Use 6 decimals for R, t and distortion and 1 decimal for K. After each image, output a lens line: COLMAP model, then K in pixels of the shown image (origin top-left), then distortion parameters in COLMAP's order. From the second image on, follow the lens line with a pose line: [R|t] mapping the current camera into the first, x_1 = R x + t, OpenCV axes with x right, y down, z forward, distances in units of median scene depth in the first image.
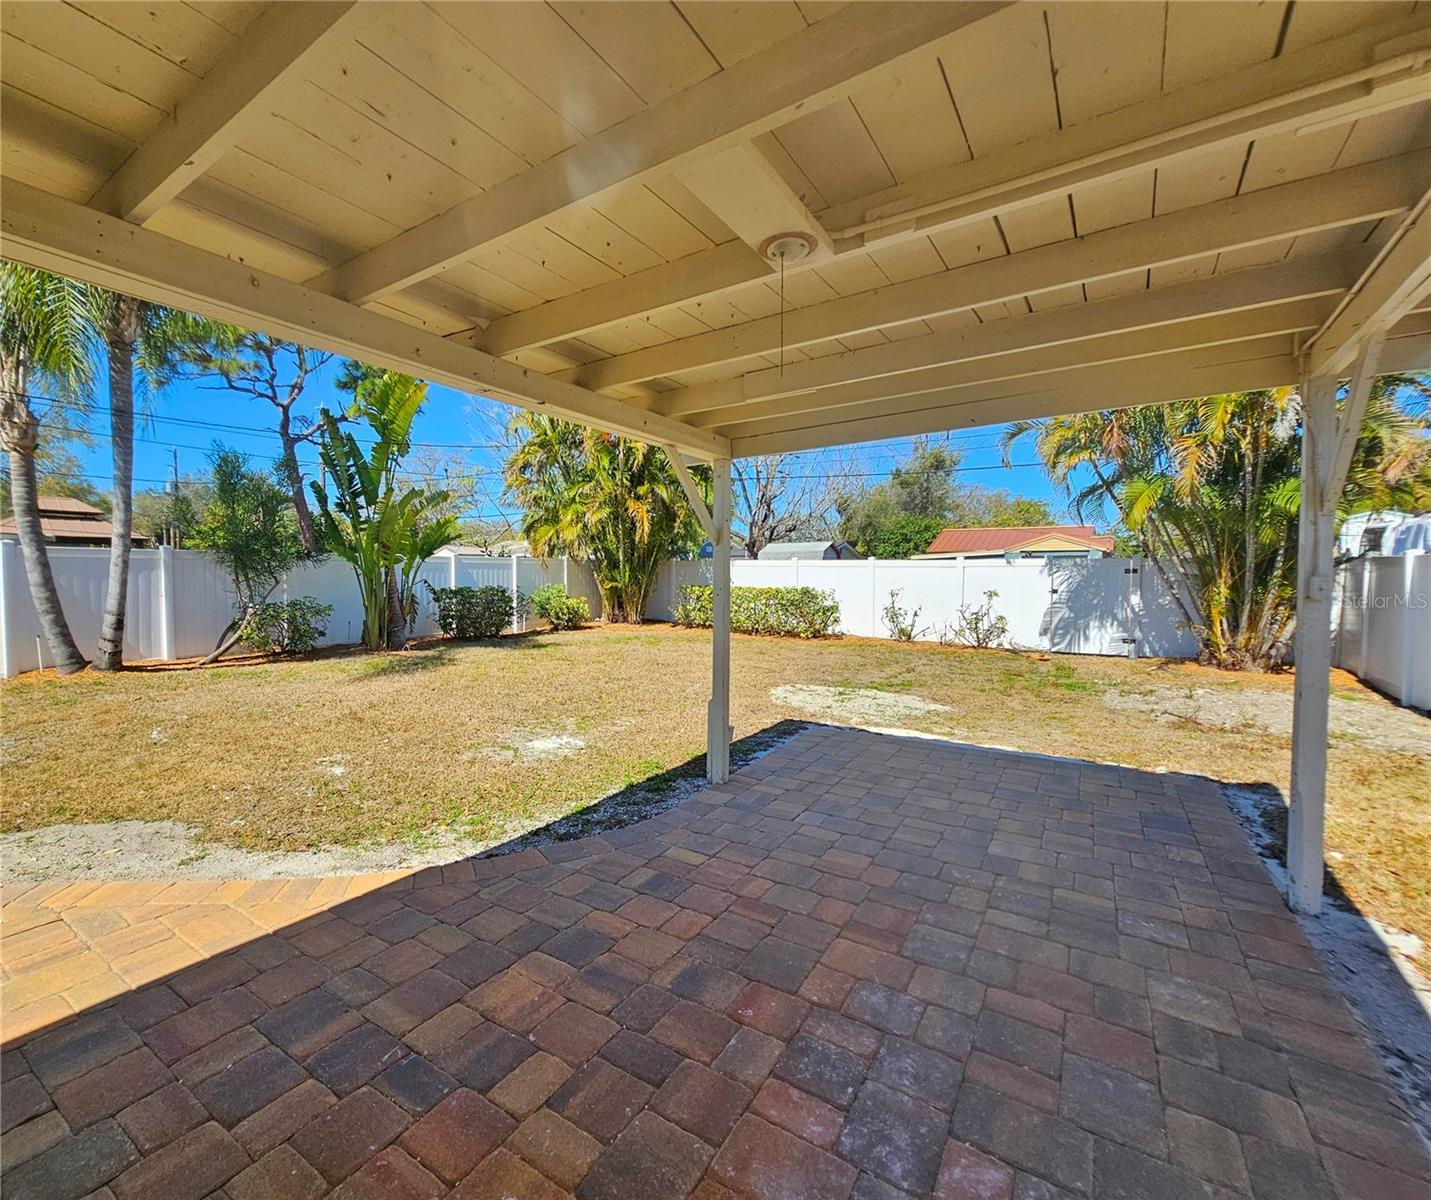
lens RADIAL K [[626.5, 0, 716.6], [0, 626.5, 599.1], [0, 0, 1]] dist [-0.000498, 0.000279]
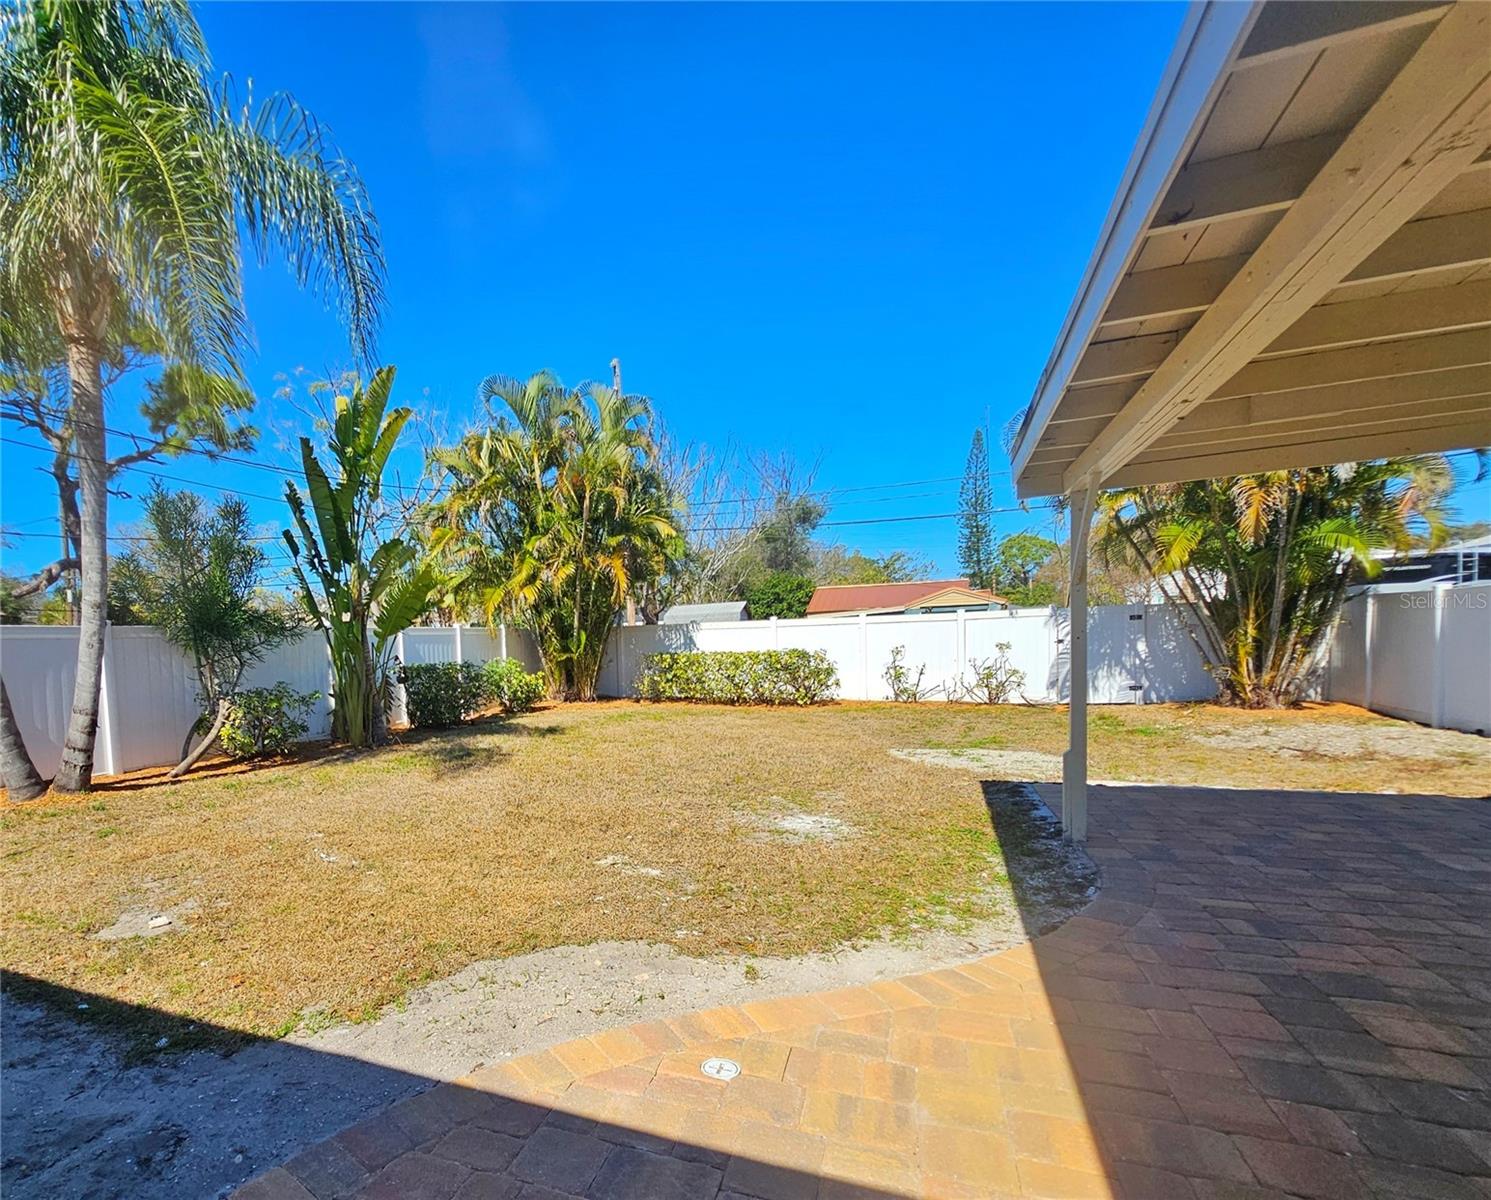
lens RADIAL K [[714.9, 0, 744.7], [0, 714.9, 656.1], [0, 0, 1]] dist [-0.000497, 0.000172]
pose [[0.978441, -0.043835, 0.201822, -0.188424], [0.047672, 0.998762, -0.014185, 0.002855], [-0.200950, 0.023500, 0.979320, 0.015066]]
